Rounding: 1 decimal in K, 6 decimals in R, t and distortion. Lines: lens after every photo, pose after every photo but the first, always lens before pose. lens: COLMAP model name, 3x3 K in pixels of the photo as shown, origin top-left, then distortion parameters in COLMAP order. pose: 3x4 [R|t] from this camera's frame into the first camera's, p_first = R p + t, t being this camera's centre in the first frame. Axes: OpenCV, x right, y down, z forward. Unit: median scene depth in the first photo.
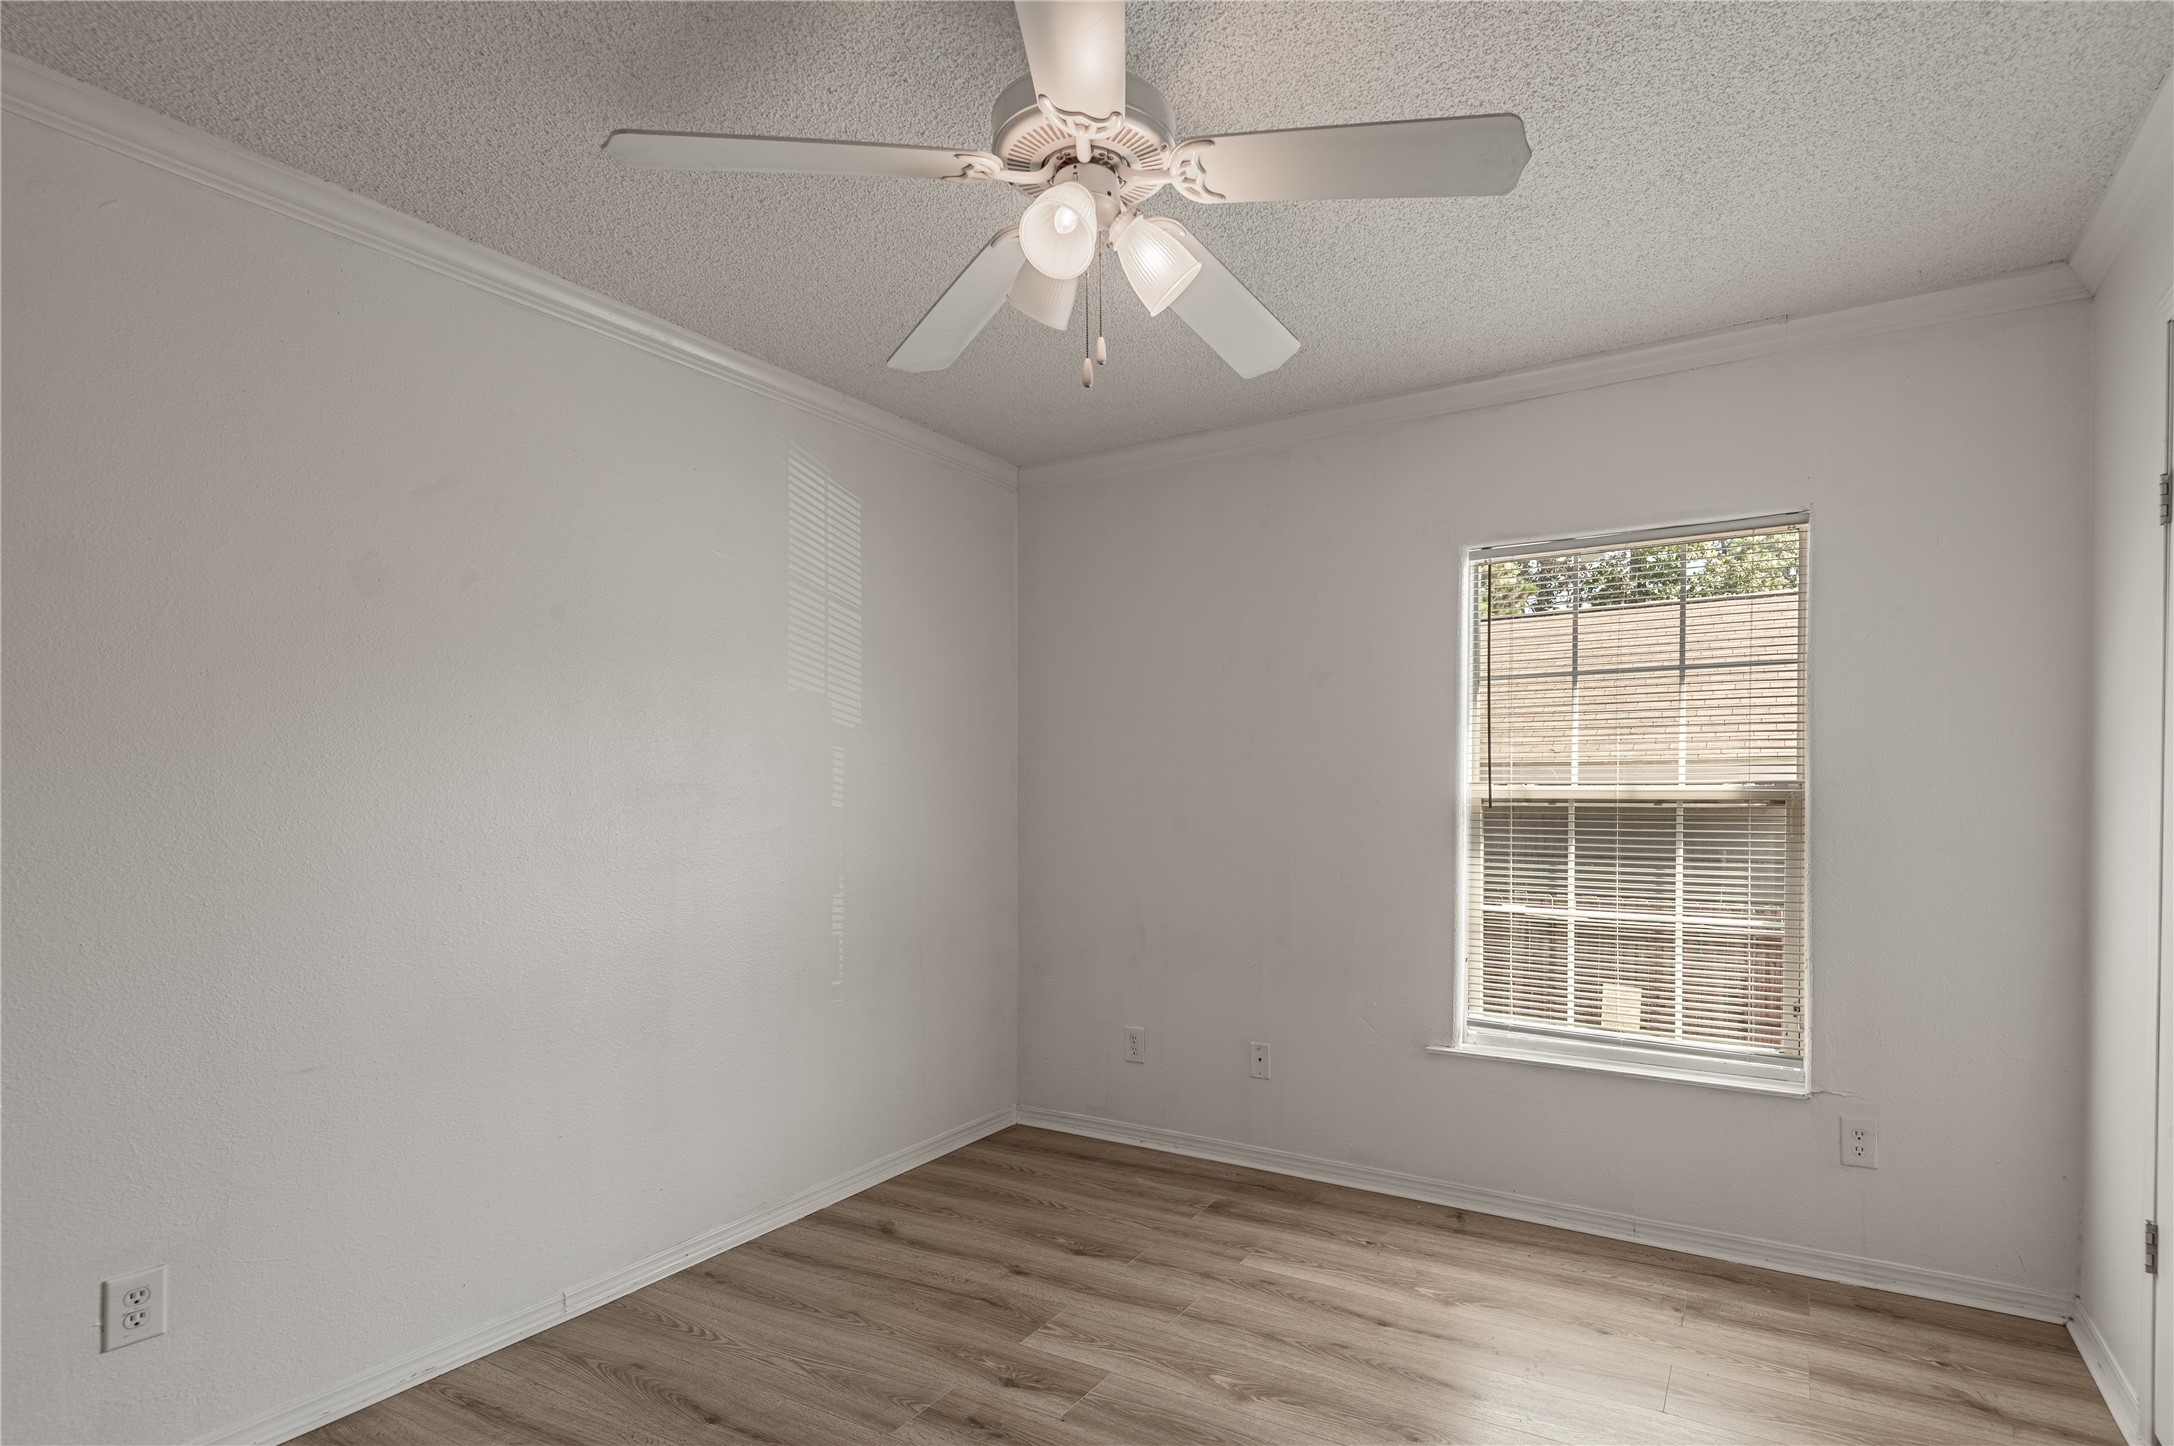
lens RADIAL K [[1028.0, 0, 1087.0], [0, 1028.0, 771.9], [0, 0, 1]] dist [0.029105, -0.019261]
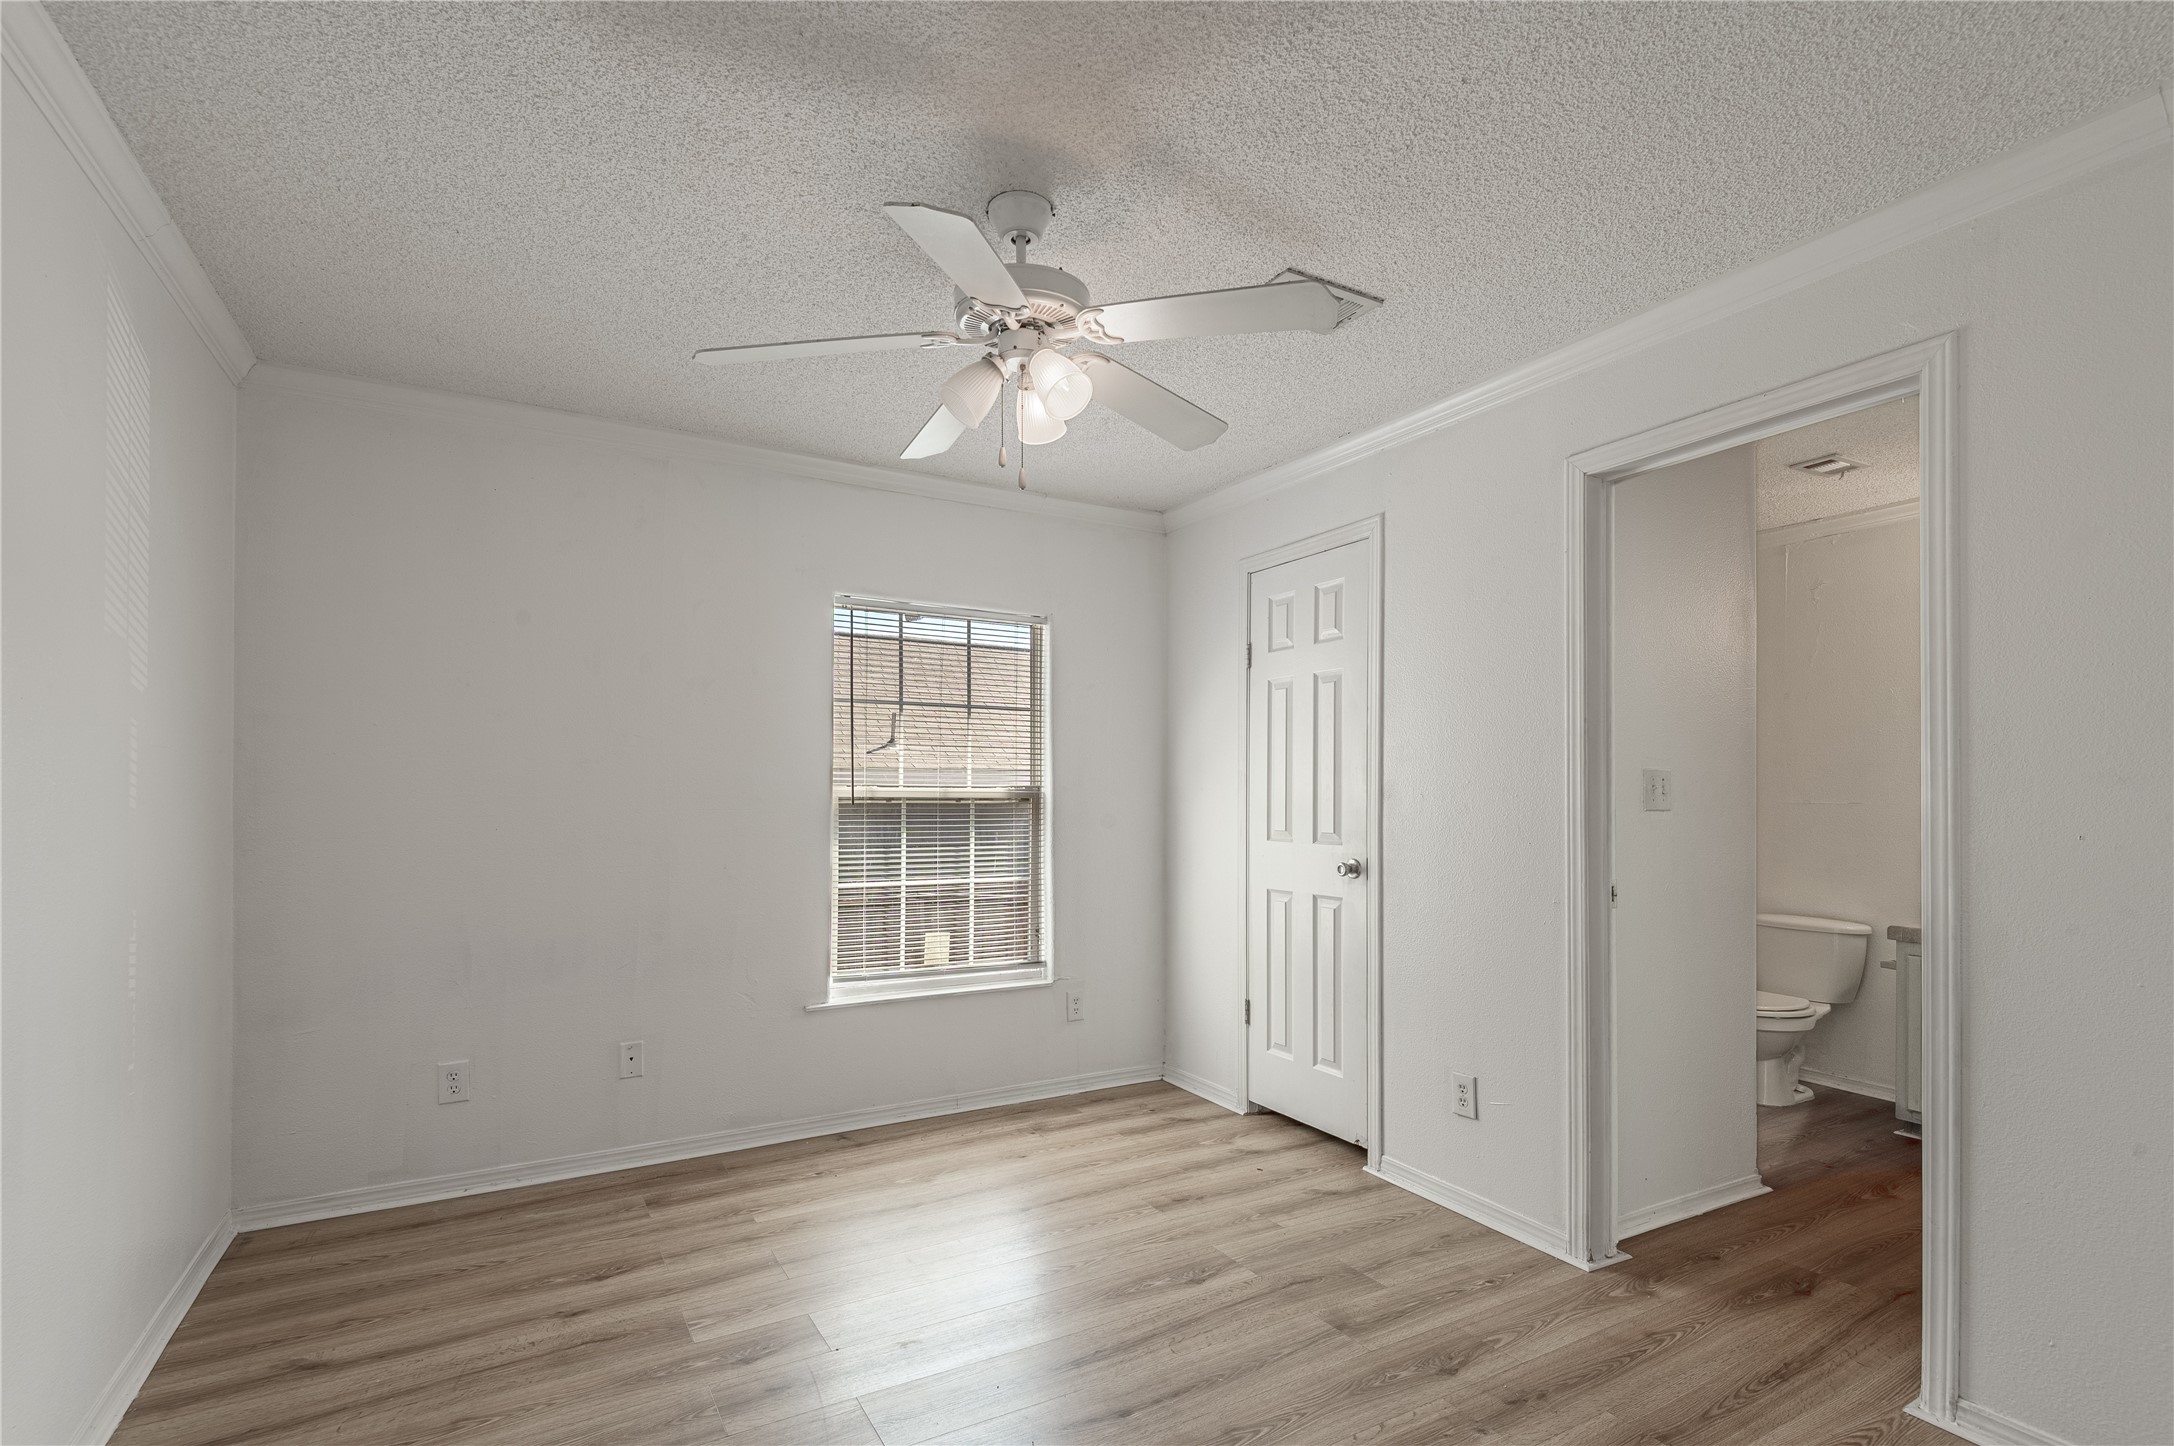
lens RADIAL K [[998.6, 0, 1102.1], [0, 998.6, 756.2], [0, 0, 1]] dist [0.055258, -0.041584]
pose [[0.523871, 0.036591, 0.851011, -0.514172], [-0.020342, 0.999329, -0.030446, 0.007416], [-0.851554, -0.001362, 0.524264, 0.112130]]
